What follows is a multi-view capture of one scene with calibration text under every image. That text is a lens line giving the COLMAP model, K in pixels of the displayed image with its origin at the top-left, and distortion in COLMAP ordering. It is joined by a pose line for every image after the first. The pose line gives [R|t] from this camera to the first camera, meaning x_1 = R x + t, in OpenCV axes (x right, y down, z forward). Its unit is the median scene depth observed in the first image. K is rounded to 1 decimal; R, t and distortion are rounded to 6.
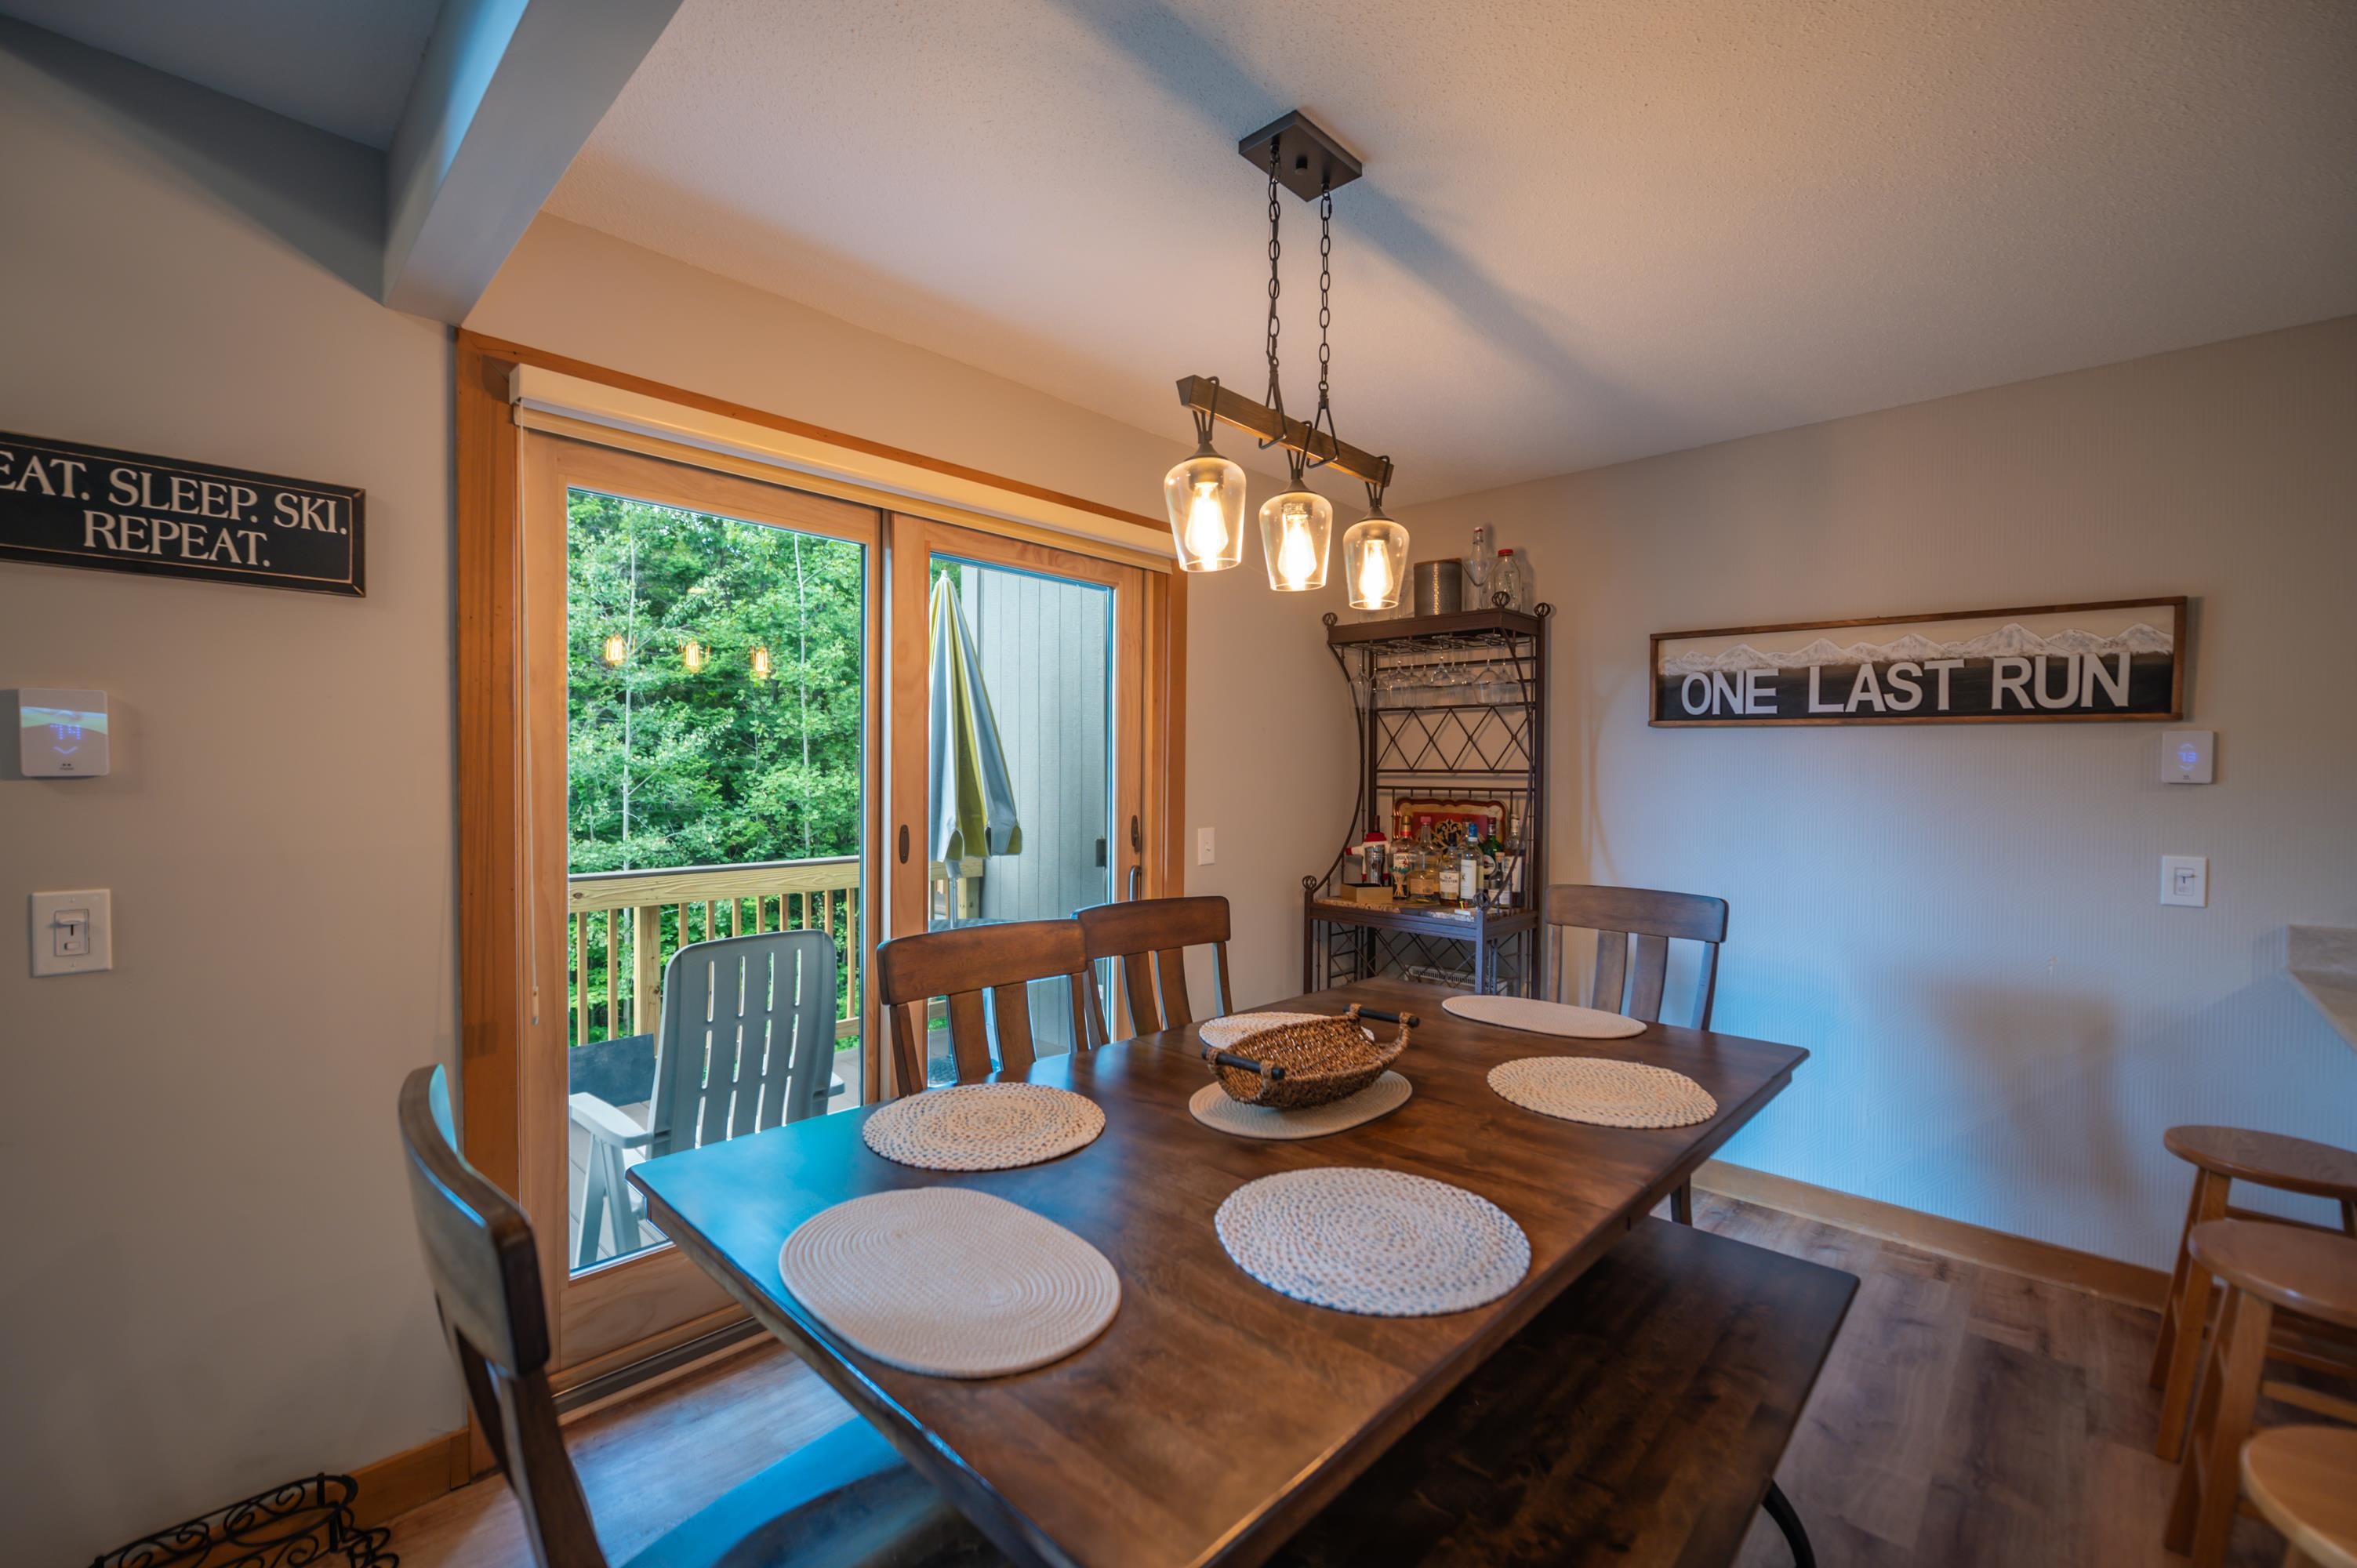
lens RADIAL K [[955.3, 0, 1188.0], [0, 955.3, 793.4], [0, 0, 1]] dist [-0.002629, -0.000068]
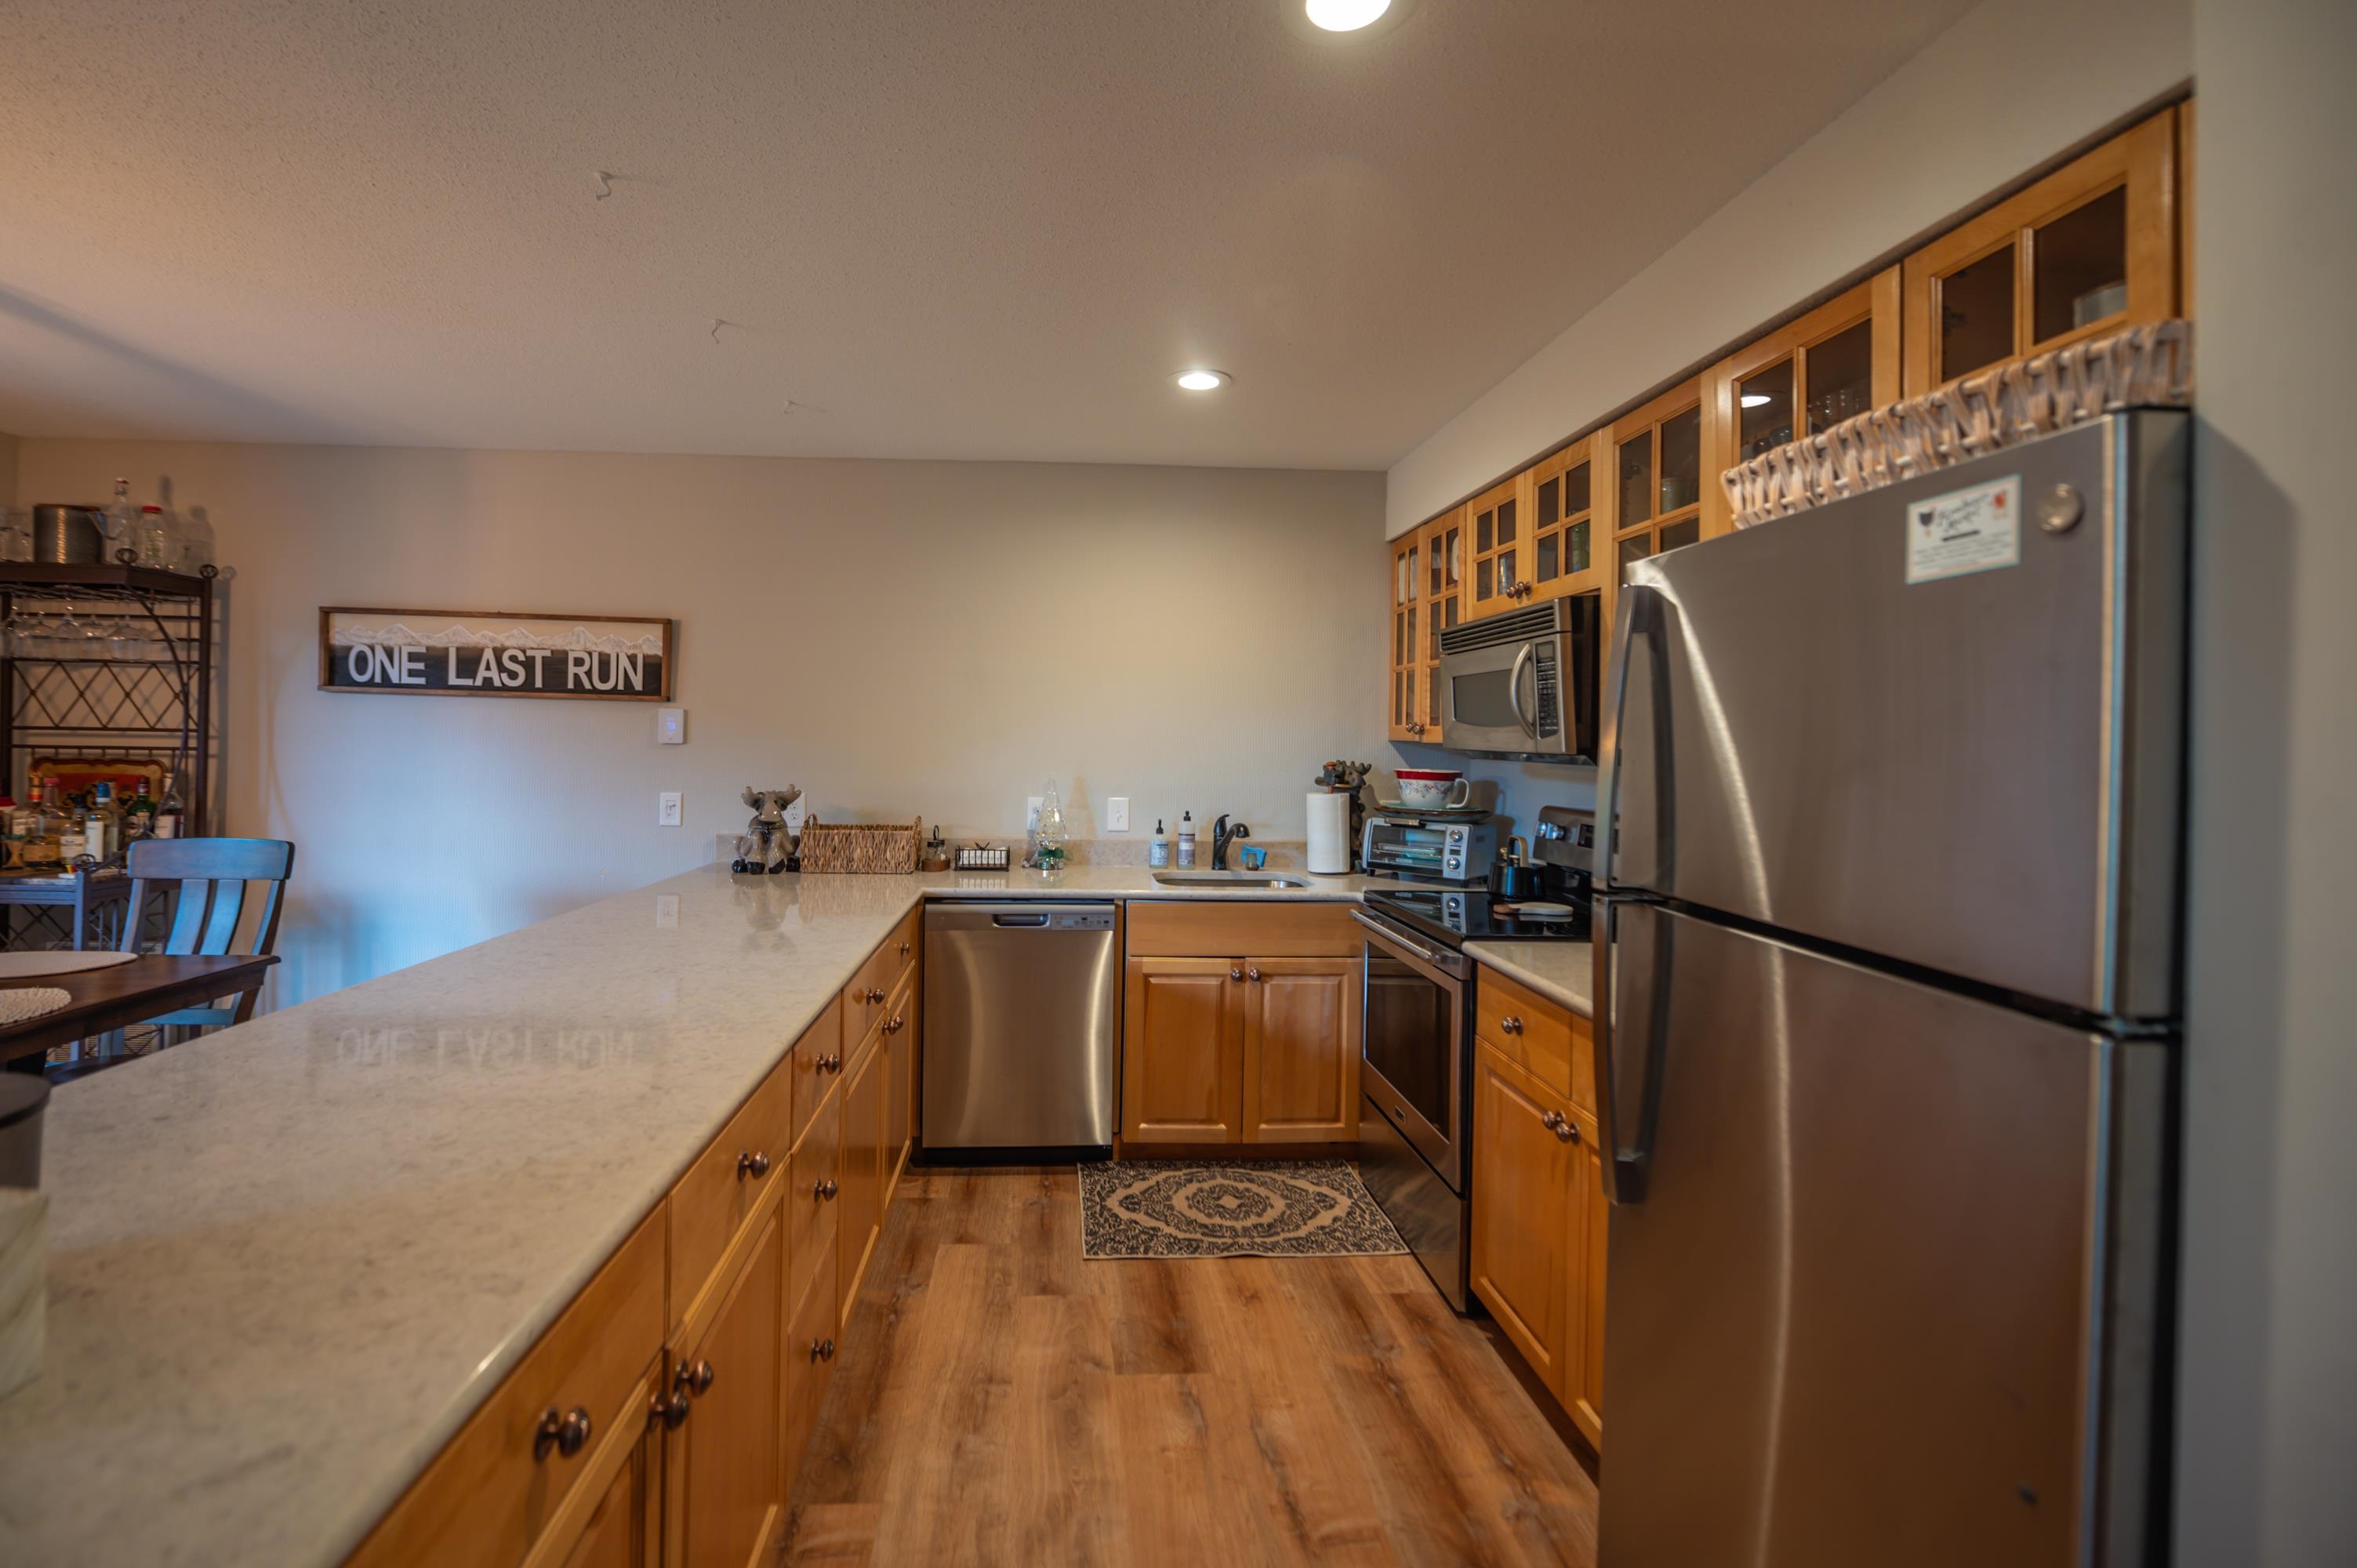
lens RADIAL K [[955.3, 0, 1079.1], [0, 955.3, 733.7], [0, 0, 1]] dist [-0.002629, -0.000068]
pose [[0.715582, 0.014380, 0.698381, 0.386338], [0.005096, 0.999654, -0.025805, 0.013386], [-0.698510, 0.022024, 0.715261, -0.437399]]
